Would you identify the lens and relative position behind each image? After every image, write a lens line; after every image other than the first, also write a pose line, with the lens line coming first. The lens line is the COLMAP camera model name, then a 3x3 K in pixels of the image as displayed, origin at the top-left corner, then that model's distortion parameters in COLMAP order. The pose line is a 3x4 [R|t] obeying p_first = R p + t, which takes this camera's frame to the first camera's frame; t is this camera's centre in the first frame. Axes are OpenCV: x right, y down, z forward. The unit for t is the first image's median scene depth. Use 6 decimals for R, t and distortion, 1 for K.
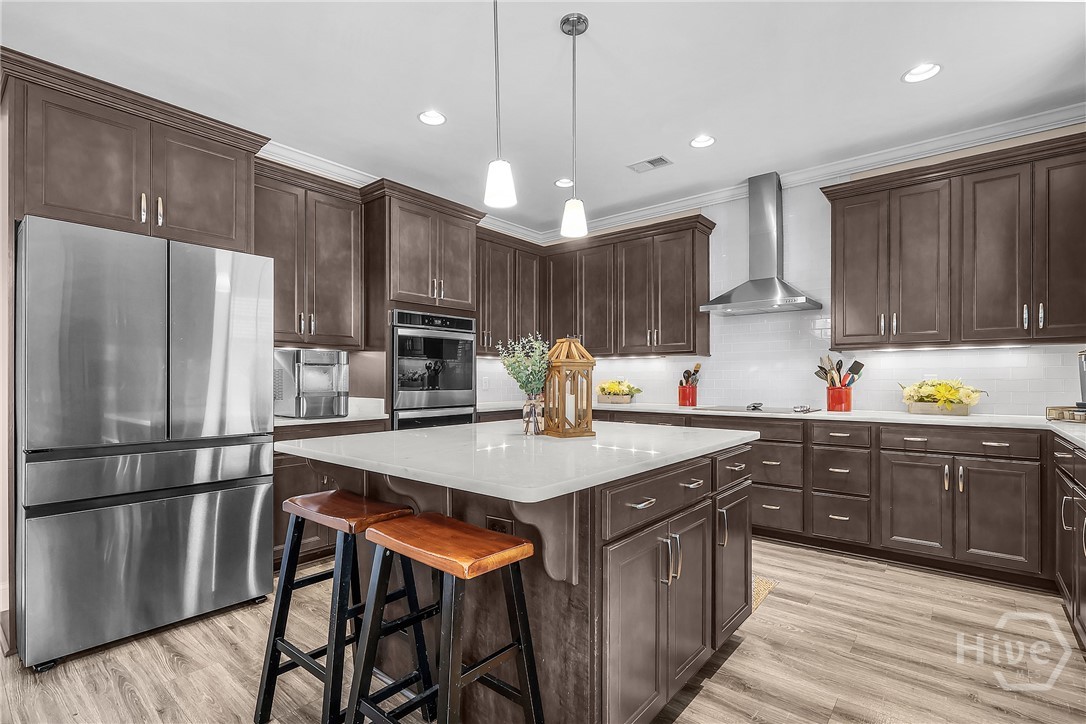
lens RADIAL K [[520.0, 0, 564.3], [0, 520.0, 378.6], [0, 0, 1]] dist [-0.000071, -0.000067]
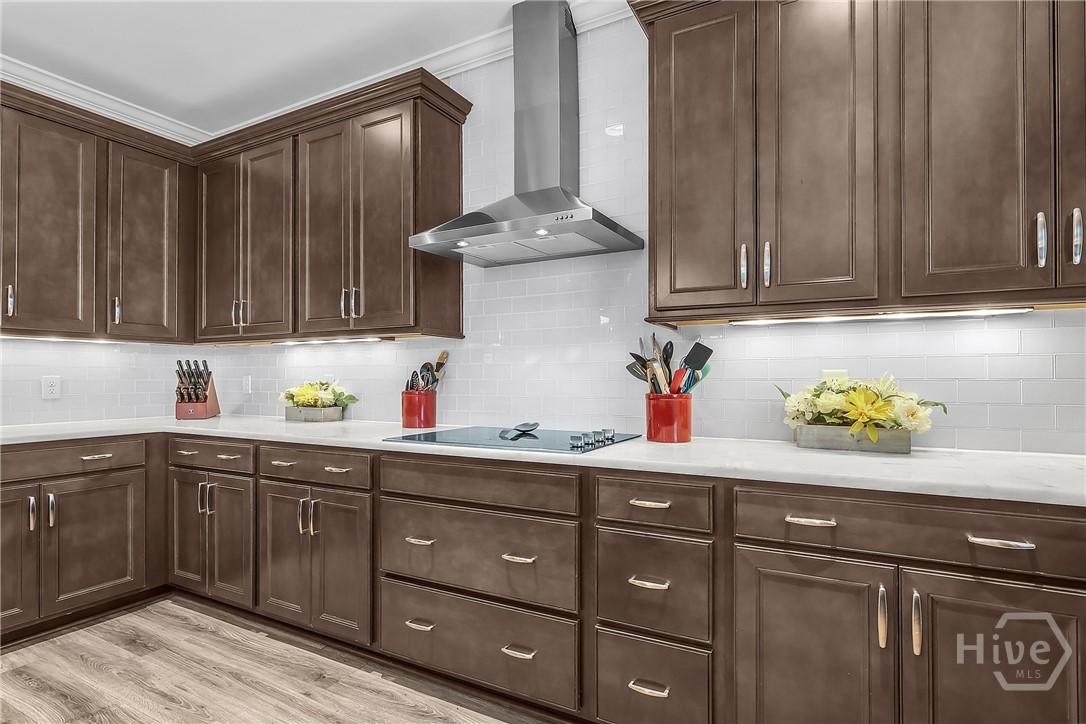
lens RADIAL K [[507.0, 0, 525.8], [0, 507.0, 374.7], [0, 0, 1]] dist [-0.000130, -0.000799]
pose [[0.995522, -0.002142, 0.094507, 0.362178], [0.002356, 0.999995, -0.002151, -0.002411], [-0.094502, 0.002364, 0.995522, 0.544697]]
